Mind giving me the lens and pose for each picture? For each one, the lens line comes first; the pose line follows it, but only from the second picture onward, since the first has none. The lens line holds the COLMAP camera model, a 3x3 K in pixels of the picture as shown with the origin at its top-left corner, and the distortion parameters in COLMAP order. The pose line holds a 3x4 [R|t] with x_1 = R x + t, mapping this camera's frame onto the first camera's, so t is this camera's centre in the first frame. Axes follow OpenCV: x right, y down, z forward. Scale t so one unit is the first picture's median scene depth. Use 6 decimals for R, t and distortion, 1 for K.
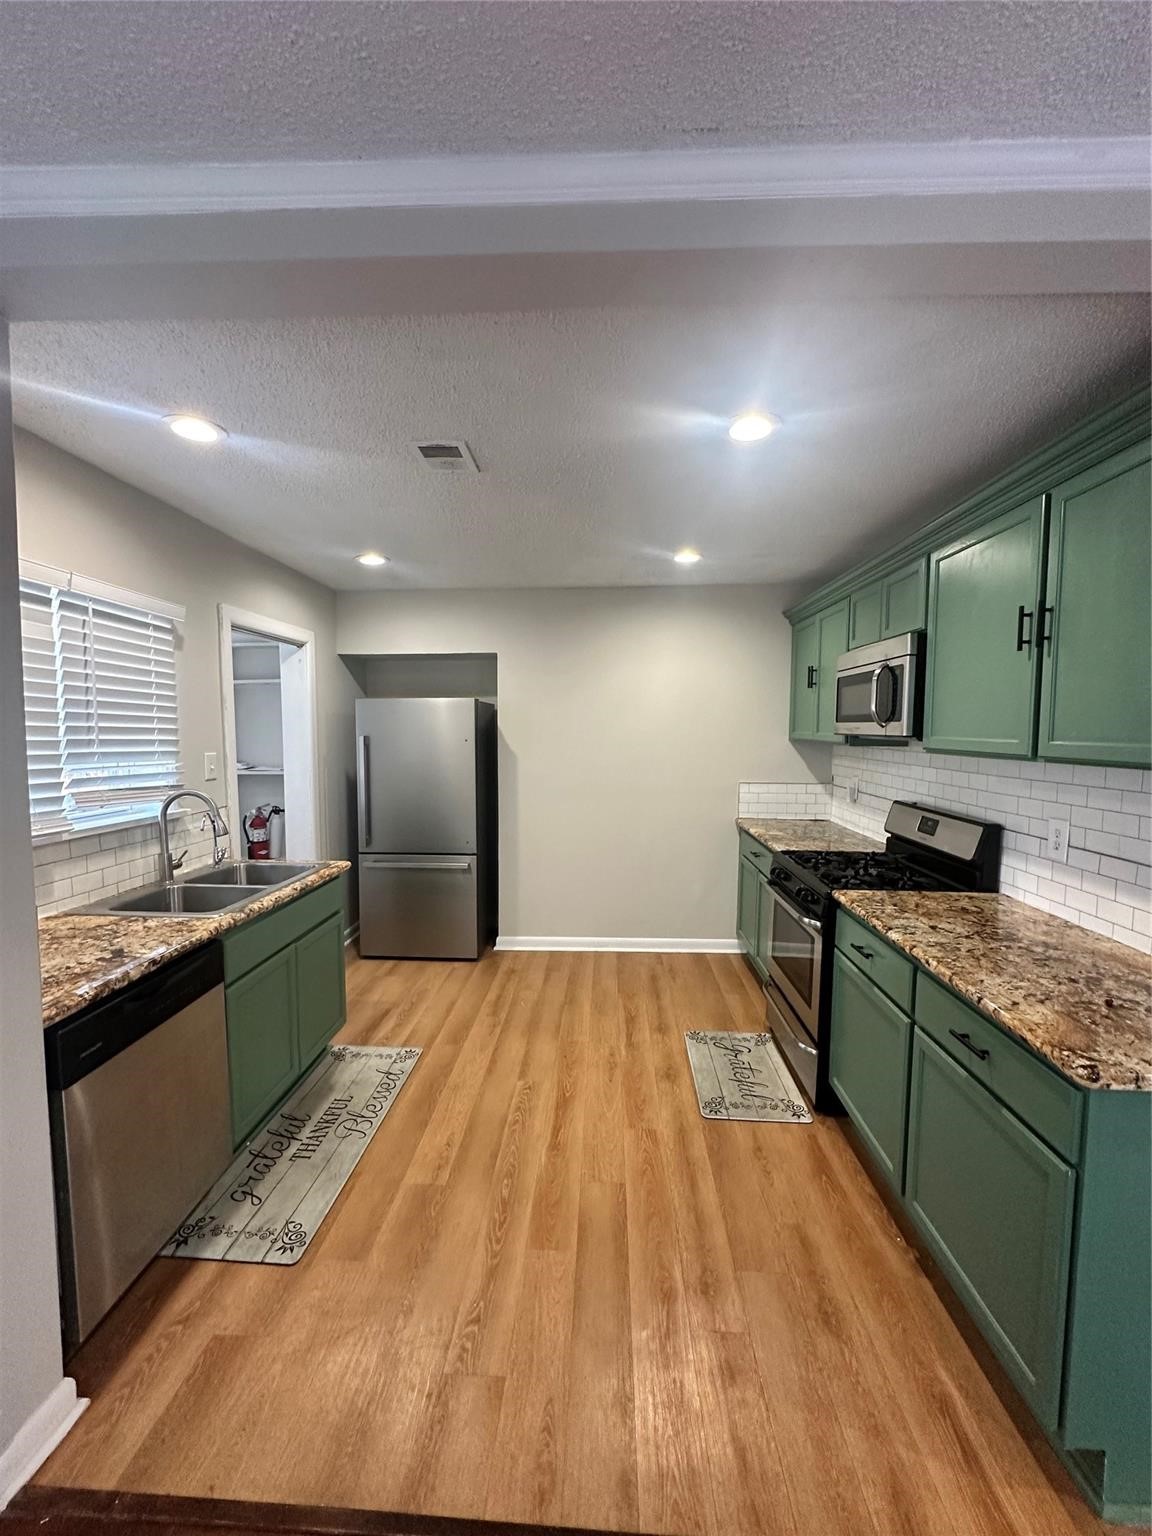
lens RADIAL K [[614.2, 0, 574.1], [0, 614.2, 767.9], [0, 0, 1]] dist [0.002099, -0.000124]
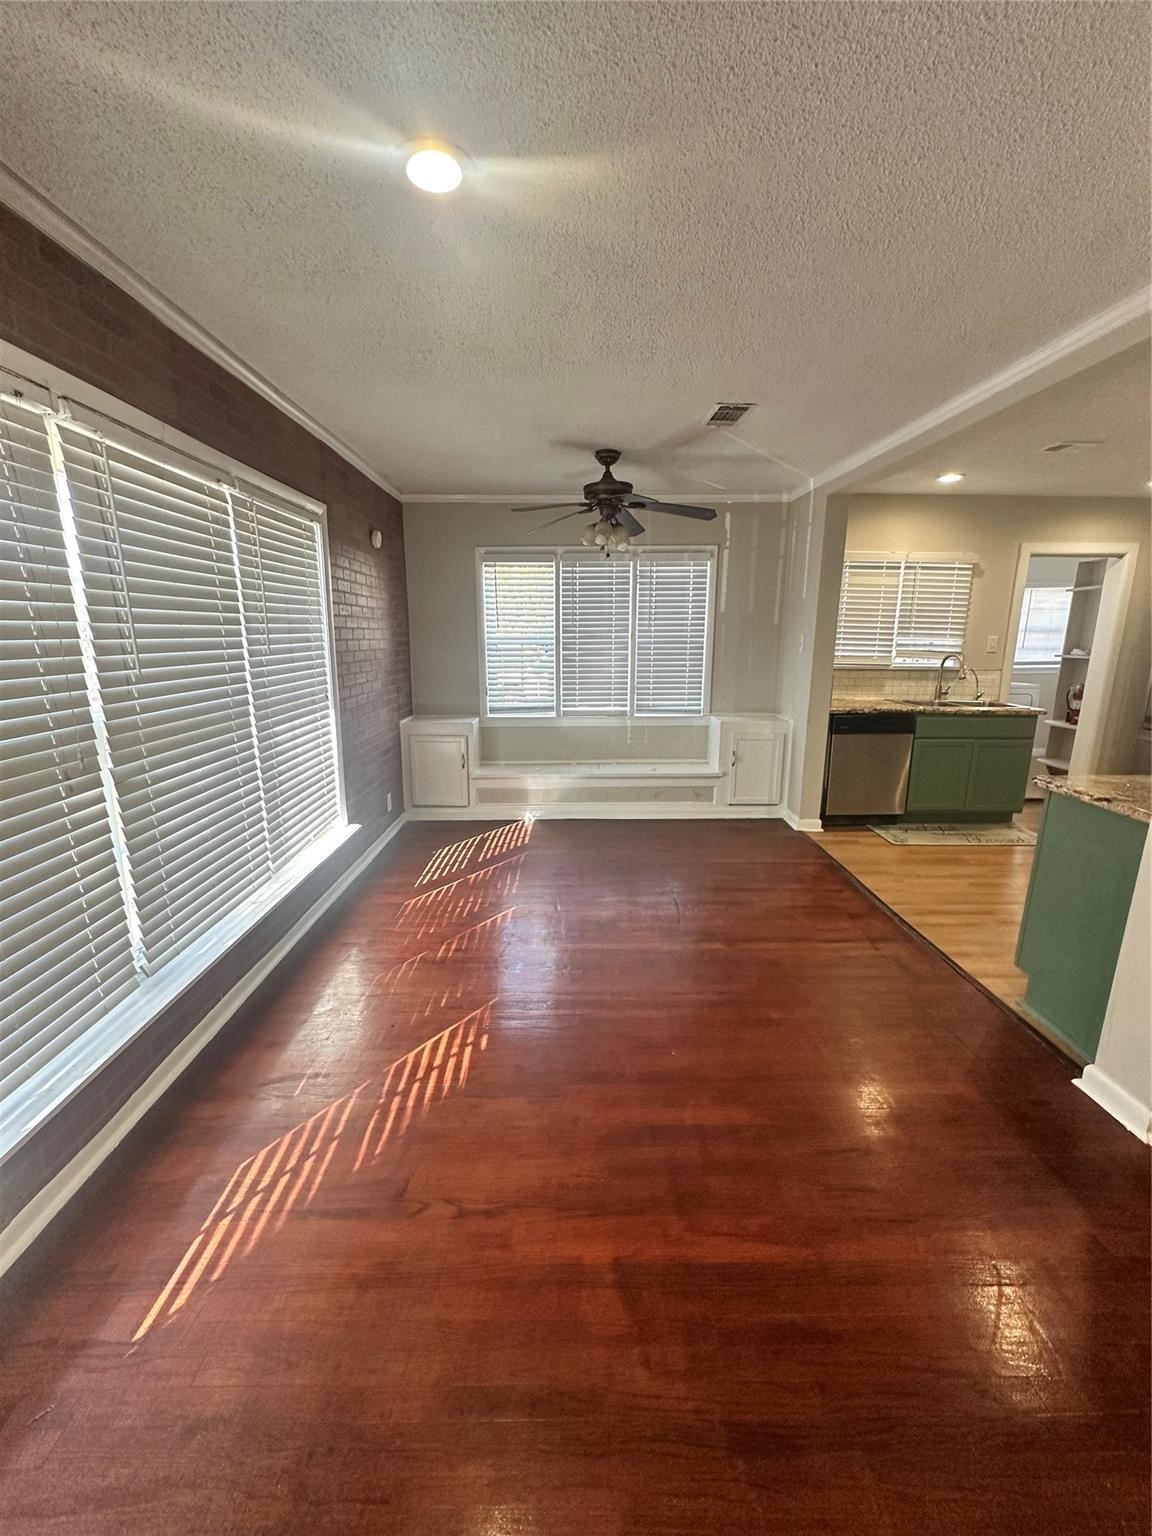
lens RADIAL K [[614.2, 0, 577.5], [0, 614.2, 768.8], [0, 0, 1]] dist [0.002099, -0.000124]
pose [[0.072231, 0.214796, -0.973984, 1.346931], [-0.067807, 0.975333, 0.210064, 0.066939], [0.995080, 0.050870, 0.085014, -0.357889]]
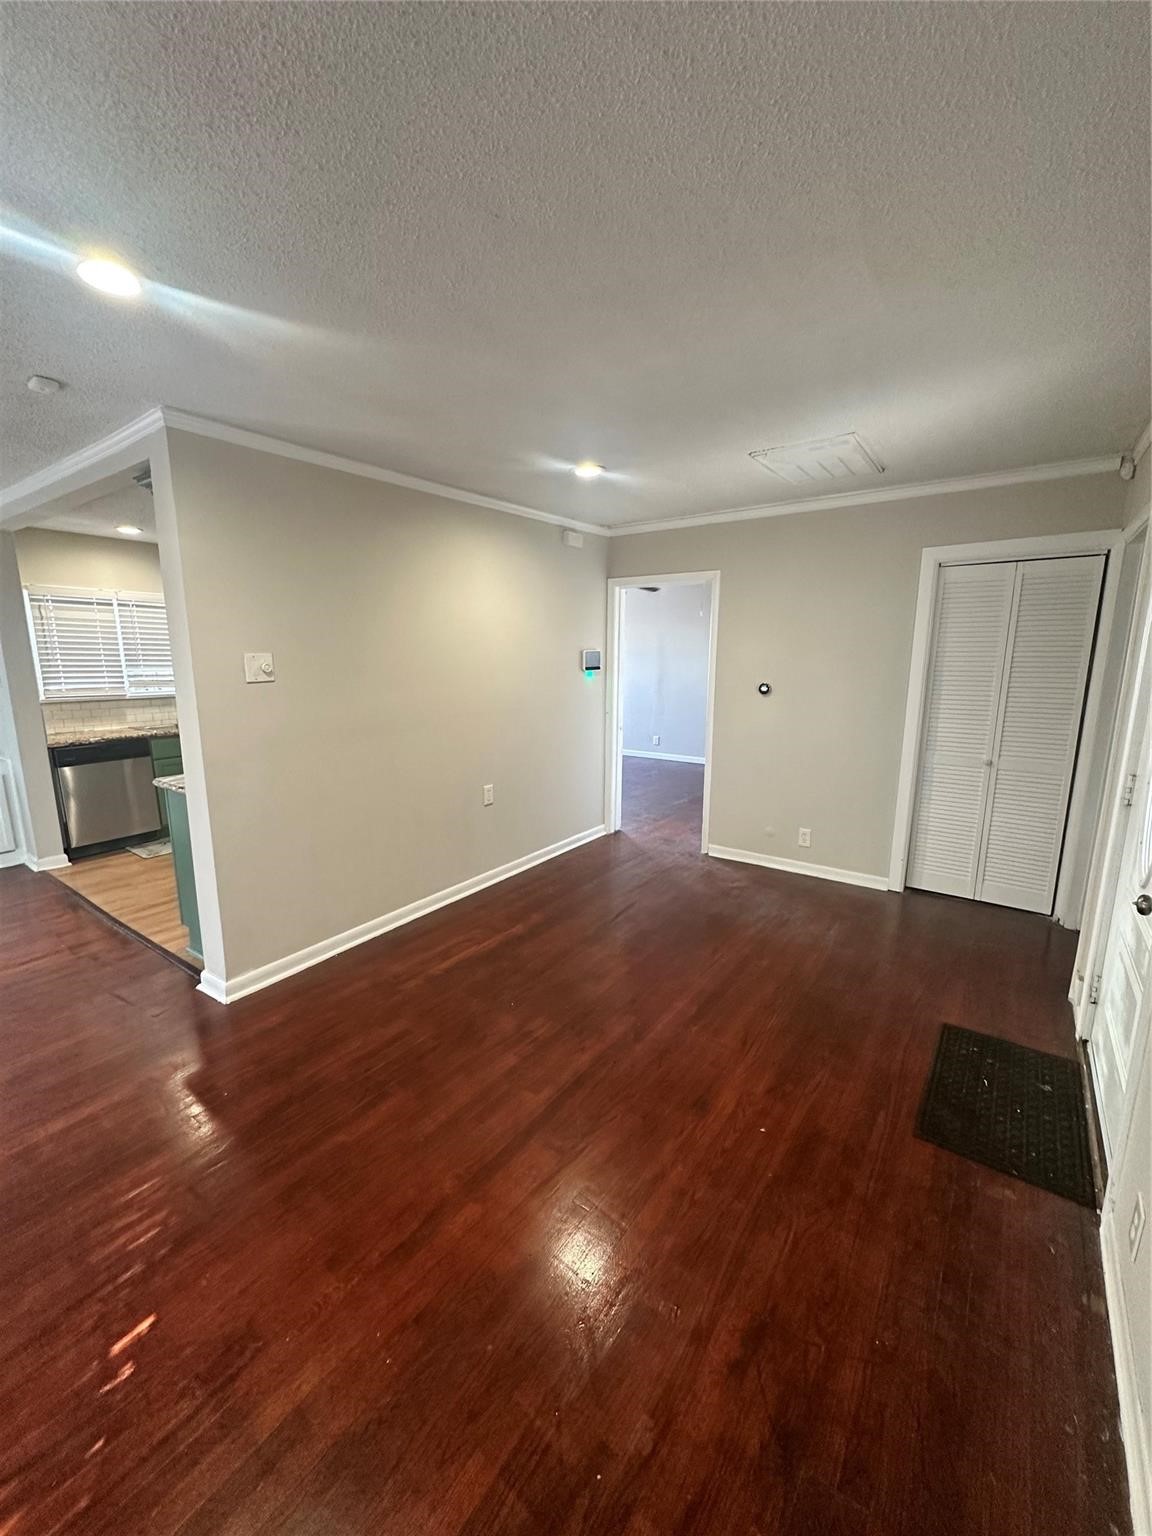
lens RADIAL K [[614.2, 0, 578.3], [0, 614.2, 768.2], [0, 0, 1]] dist [0.002099, -0.000124]
pose [[0.841771, 0.092908, -0.531781, 1.903575], [-0.029136, 0.991462, 0.127098, 0.021103], [0.539049, -0.091494, 0.837291, -0.136427]]
